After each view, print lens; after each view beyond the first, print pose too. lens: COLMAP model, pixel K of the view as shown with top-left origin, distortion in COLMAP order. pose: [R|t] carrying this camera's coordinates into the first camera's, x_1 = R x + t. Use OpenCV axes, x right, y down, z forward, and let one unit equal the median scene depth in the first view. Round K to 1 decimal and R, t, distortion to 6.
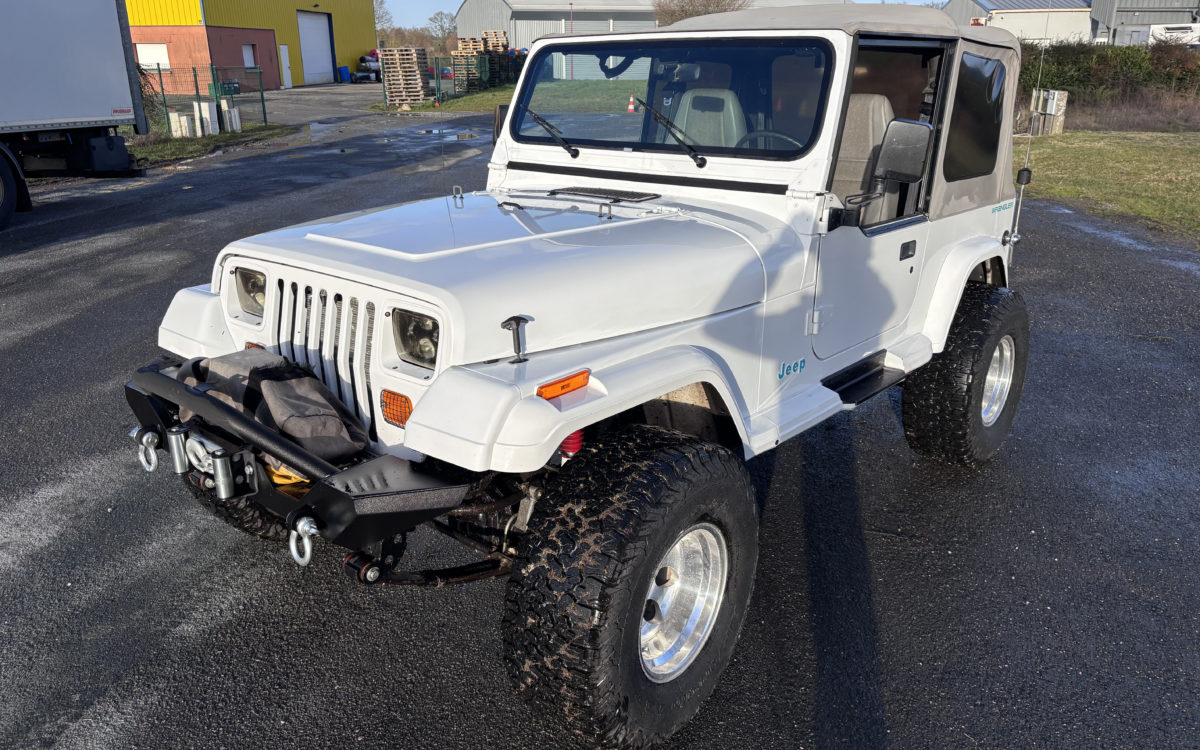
lens RADIAL K [[903.6, 0, 592.0], [0, 903.6, 374.9], [0, 0, 1]] dist [0.029030, -0.012253]
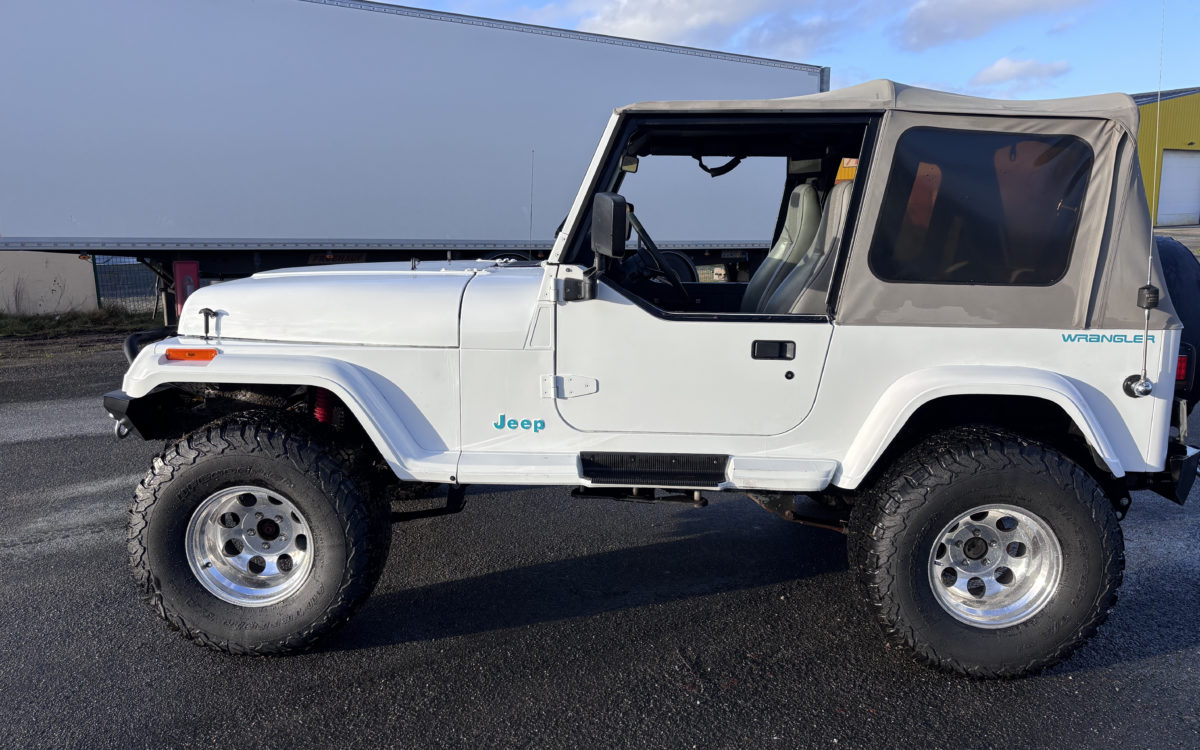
lens RADIAL K [[903.6, 0, 592.0], [0, 903.6, 374.9], [0, 0, 1]] dist [0.029030, -0.012253]
pose [[0.618809, 0.136819, -0.773535, 0.239137], [-0.250973, 0.967540, -0.029639, -0.011668], [0.744371, 0.212477, 0.633061, 0.085801]]
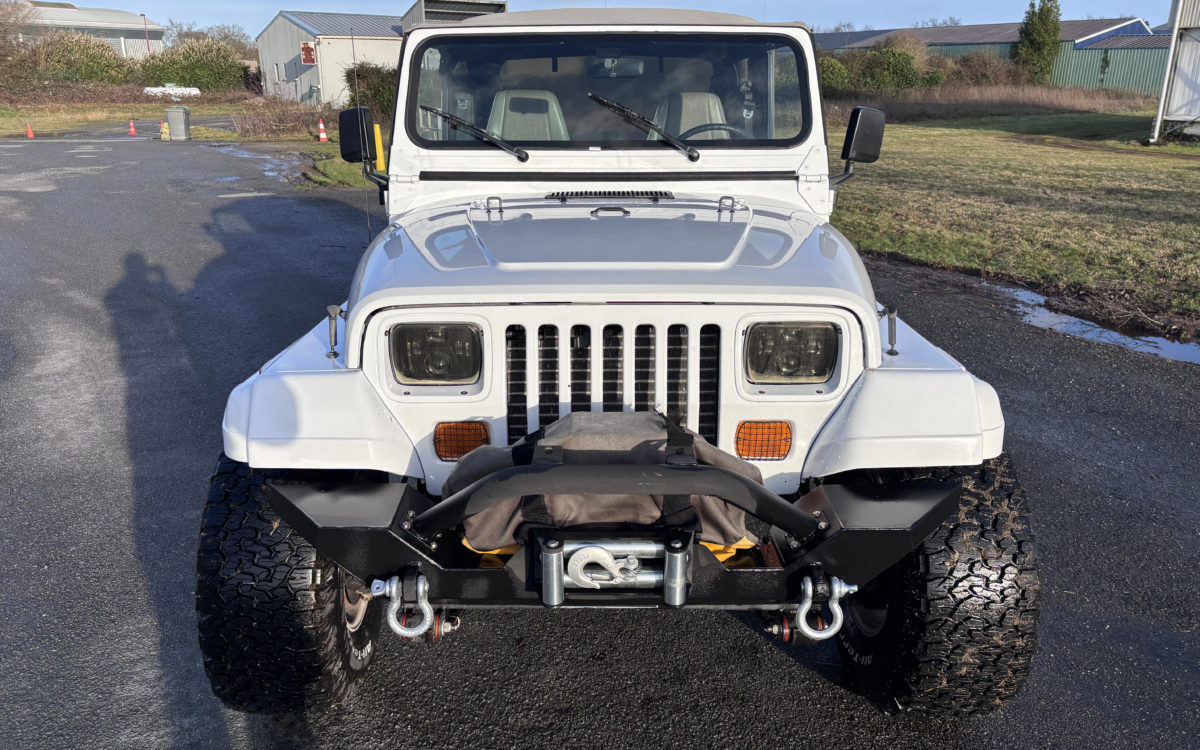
lens RADIAL K [[897.1, 0, 600.0], [0, 897.1, 375.0], [0, 0, 1]] dist [0.042578, -0.000223]
pose [[0.761157, -0.193861, 0.618917, -0.145173], [0.207337, 0.976939, 0.051015, -0.016703], [-0.614534, 0.089494, 0.783798, 0.072440]]
